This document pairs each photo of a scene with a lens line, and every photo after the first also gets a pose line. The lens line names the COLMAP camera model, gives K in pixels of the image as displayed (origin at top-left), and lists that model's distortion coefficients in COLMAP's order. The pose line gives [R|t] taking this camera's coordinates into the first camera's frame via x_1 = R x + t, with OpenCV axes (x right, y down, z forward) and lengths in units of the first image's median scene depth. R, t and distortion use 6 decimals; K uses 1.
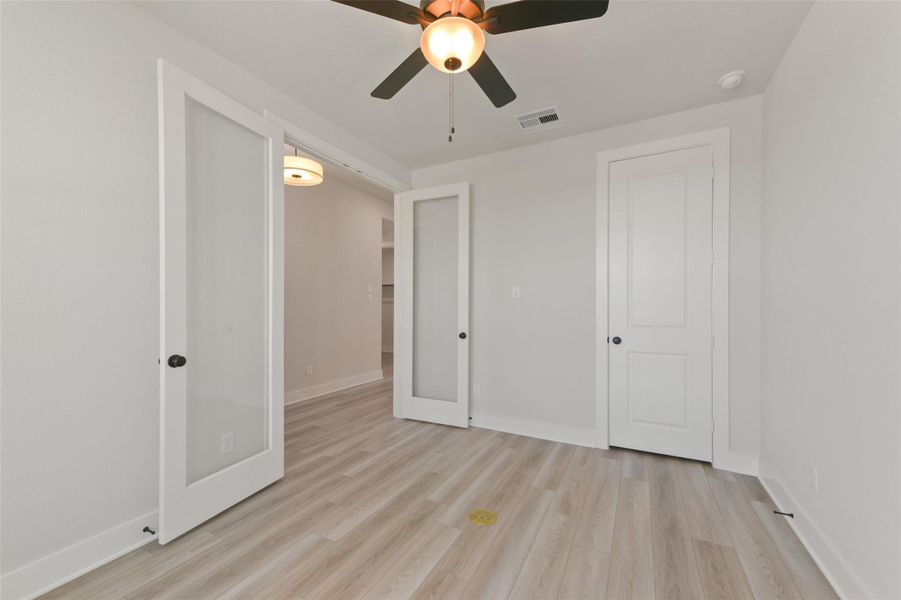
lens RADIAL K [[384.5, 0, 453.2], [0, 384.5, 307.8], [0, 0, 1]] dist [0.008220, 0.000219]
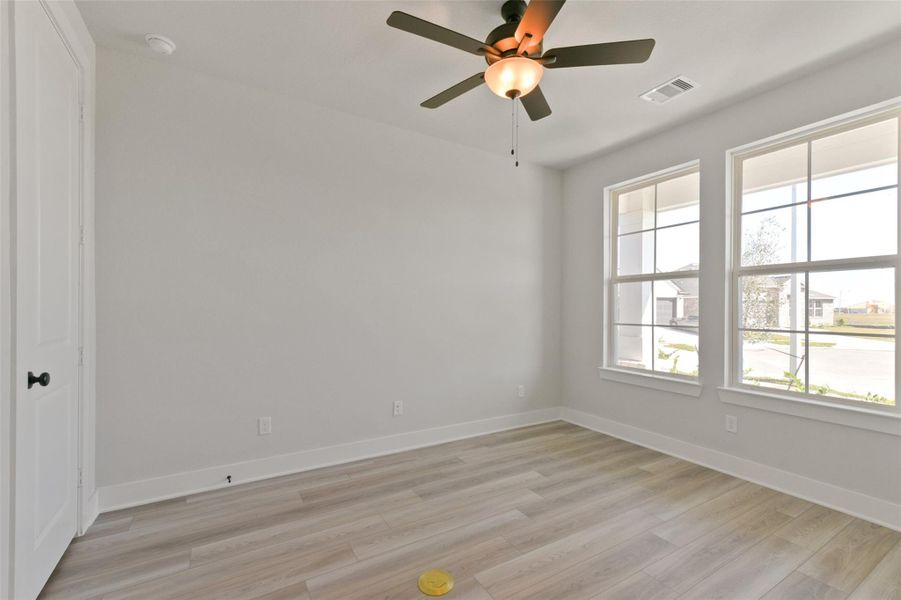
lens RADIAL K [[384.5, 0, 453.2], [0, 384.5, 307.8], [0, 0, 1]] dist [0.008220, 0.000219]
pose [[-0.857375, -0.003502, 0.514680, -0.379604], [0.000032, 0.999976, 0.006857, -0.010268], [-0.514691, 0.005895, -0.857355, 1.778486]]
